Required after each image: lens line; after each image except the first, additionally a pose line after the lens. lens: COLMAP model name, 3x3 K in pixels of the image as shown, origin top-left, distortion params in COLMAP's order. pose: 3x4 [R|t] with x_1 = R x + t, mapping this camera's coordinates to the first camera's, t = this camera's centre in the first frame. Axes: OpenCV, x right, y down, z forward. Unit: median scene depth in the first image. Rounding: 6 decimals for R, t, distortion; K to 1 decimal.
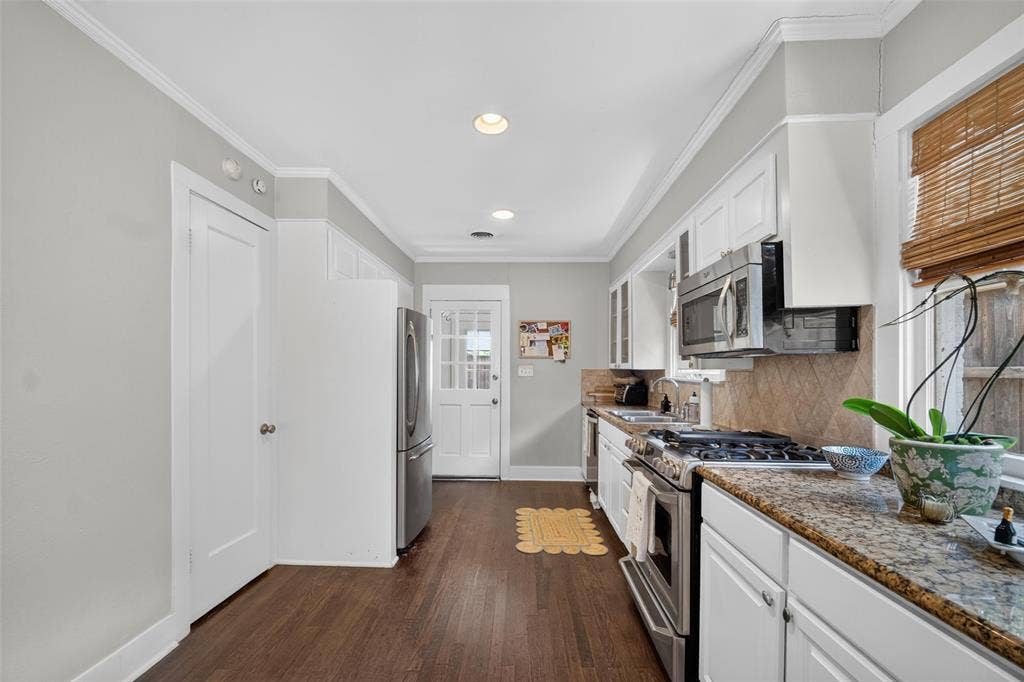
lens RADIAL K [[416.4, 0, 507.1], [0, 416.4, 369.1], [0, 0, 1]] dist [0.000354, -0.000004]
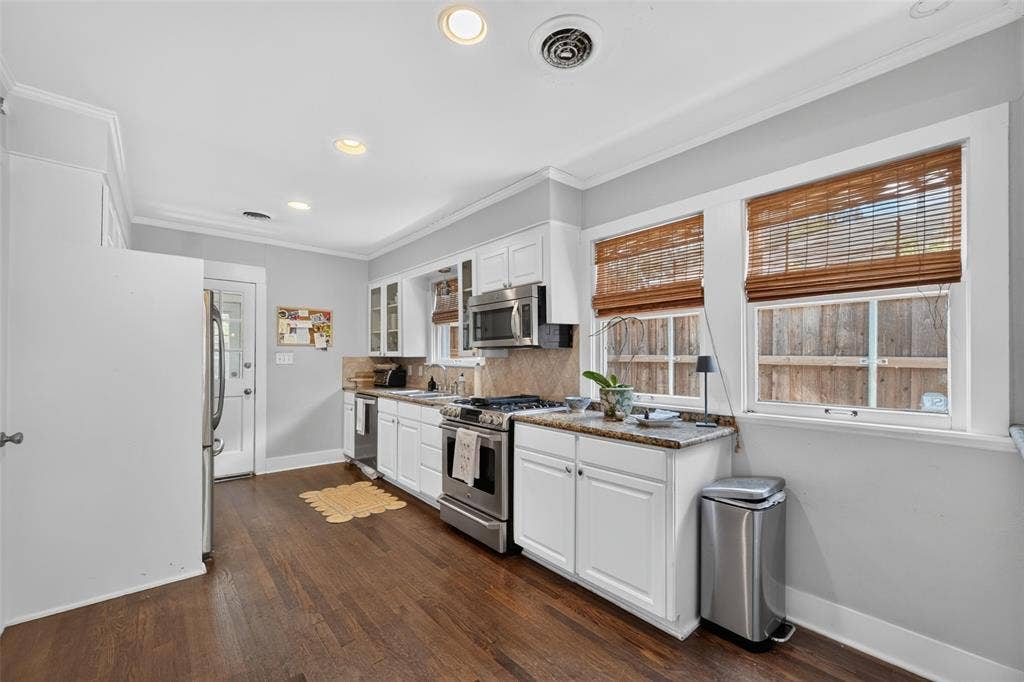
lens RADIAL K [[410.2, 0, 512.2], [0, 410.2, 356.3], [0, 0, 1]] dist [0.001497, 0.000128]
pose [[0.729371, 0.001038, 0.684117, -0.393703], [-0.001117, 0.999999, -0.000327, -0.001336], [-0.684117, -0.000526, 0.729372, -0.114457]]
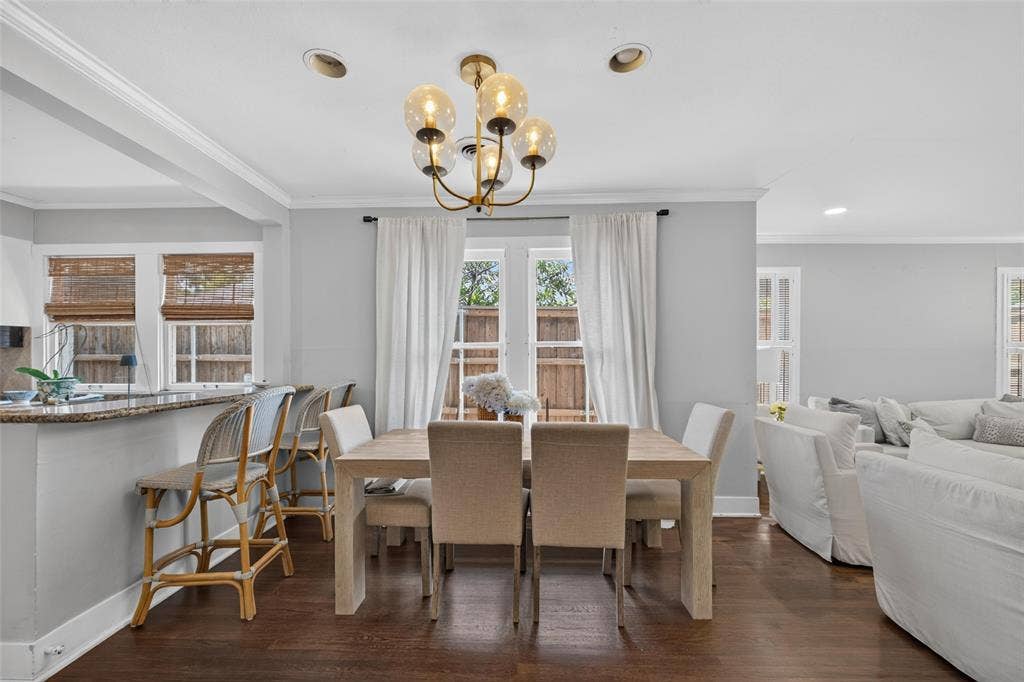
lens RADIAL K [[410.2, 0, 512.2], [0, 410.2, 356.3], [0, 0, 1]] dist [0.001497, 0.000128]
pose [[-0.000514, -0.000264, 1.000000, -0.769450], [0.000074, 1.000000, 0.000264, 0.001246], [-1.000000, 0.000074, -0.000514, -0.915832]]
